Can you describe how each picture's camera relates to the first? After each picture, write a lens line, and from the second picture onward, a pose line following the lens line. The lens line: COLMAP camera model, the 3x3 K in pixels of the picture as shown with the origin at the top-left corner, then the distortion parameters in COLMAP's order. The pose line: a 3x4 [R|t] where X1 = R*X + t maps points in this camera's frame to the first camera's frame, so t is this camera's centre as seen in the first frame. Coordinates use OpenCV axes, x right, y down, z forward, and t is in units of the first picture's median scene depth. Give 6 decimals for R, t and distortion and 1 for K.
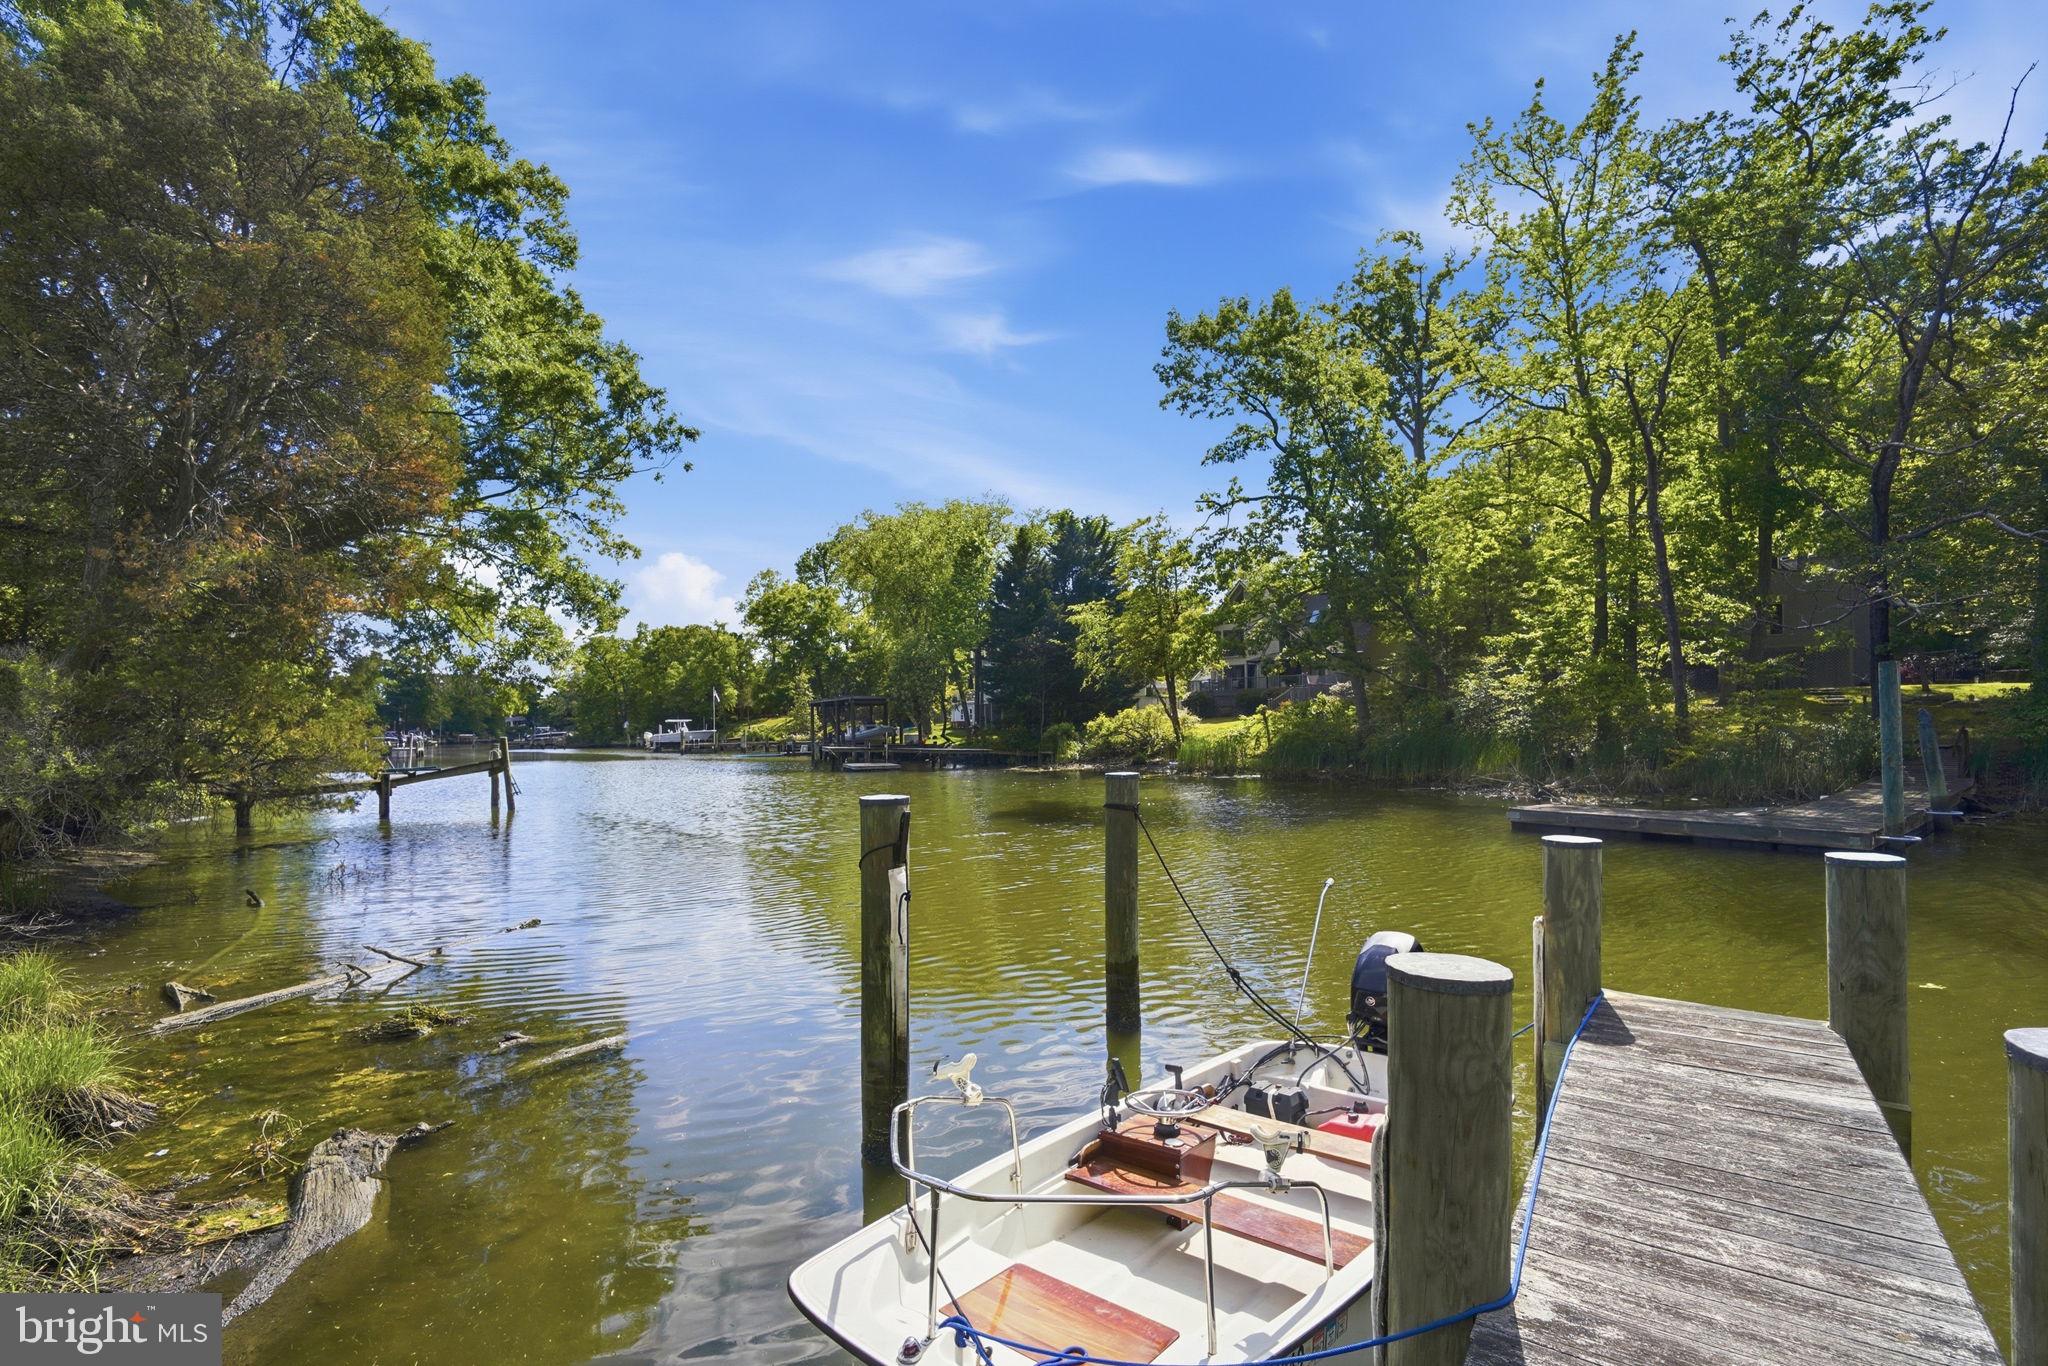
lens RADIAL K [[882.8, 0, 1024.5], [0, 882.8, 716.6], [0, 0, 1]] dist [-0.000685, -0.003700]
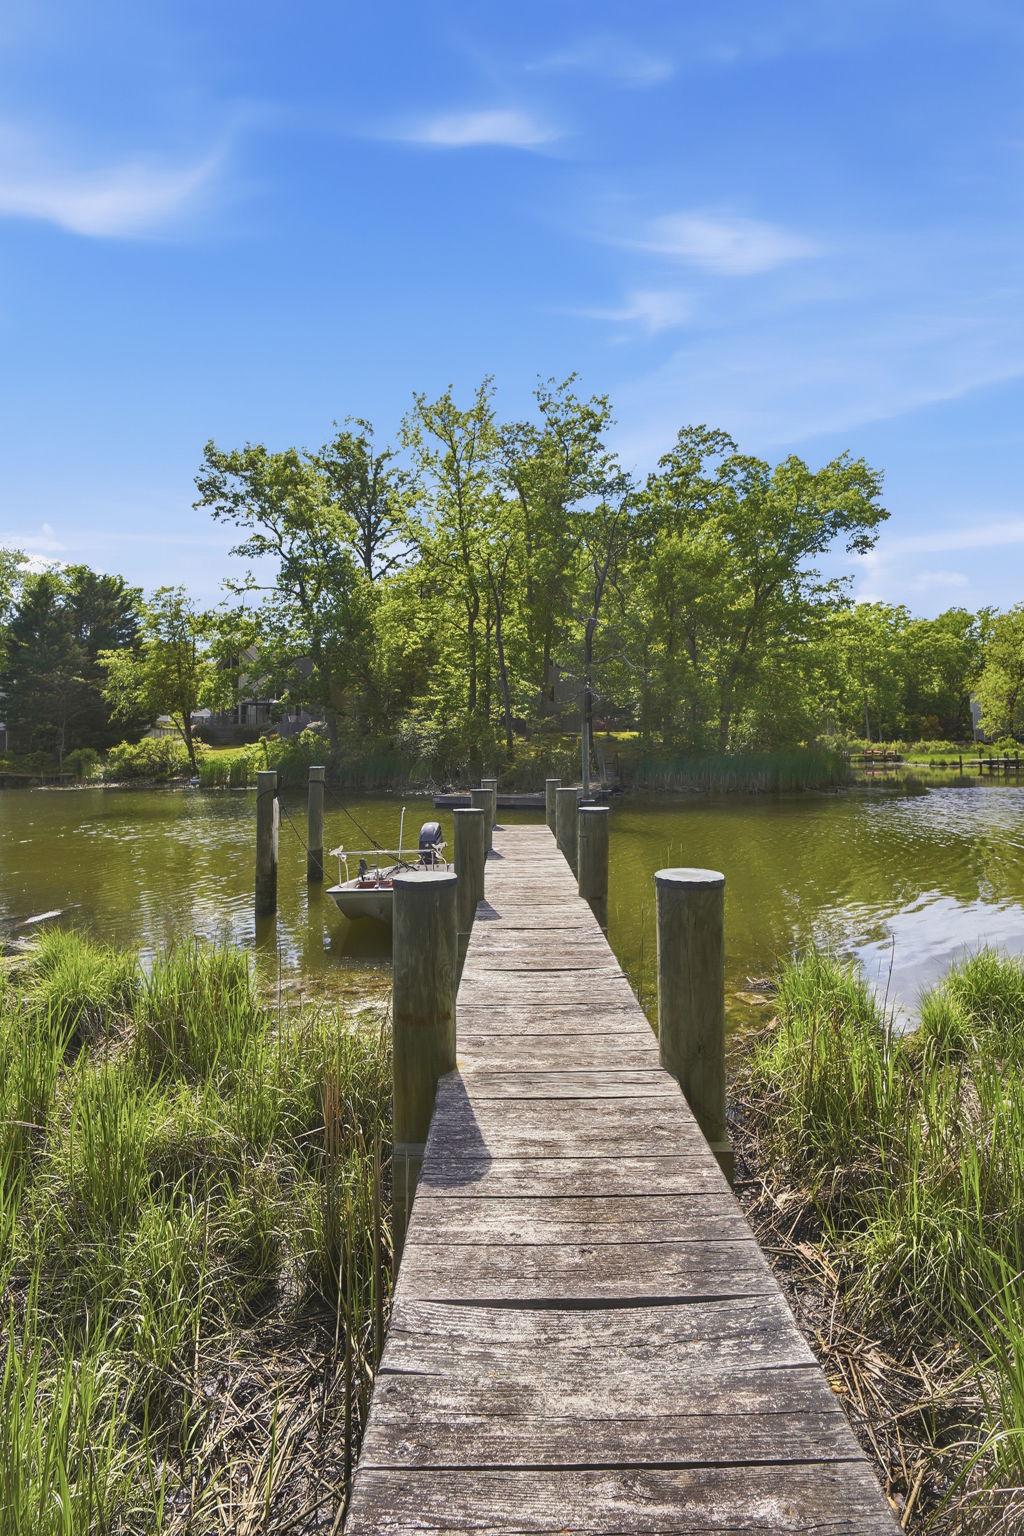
lens RADIAL K [[685.9, 0, 512.0], [0, 685.9, 768.0], [0, 0, 1]] dist [-0.005247, -0.000264]
pose [[0.797742, -0.009838, 0.602919, -0.089029], [-0.009383, 0.999543, 0.028725, 0.002090], [-0.602926, -0.028572, 0.797285, -0.113212]]
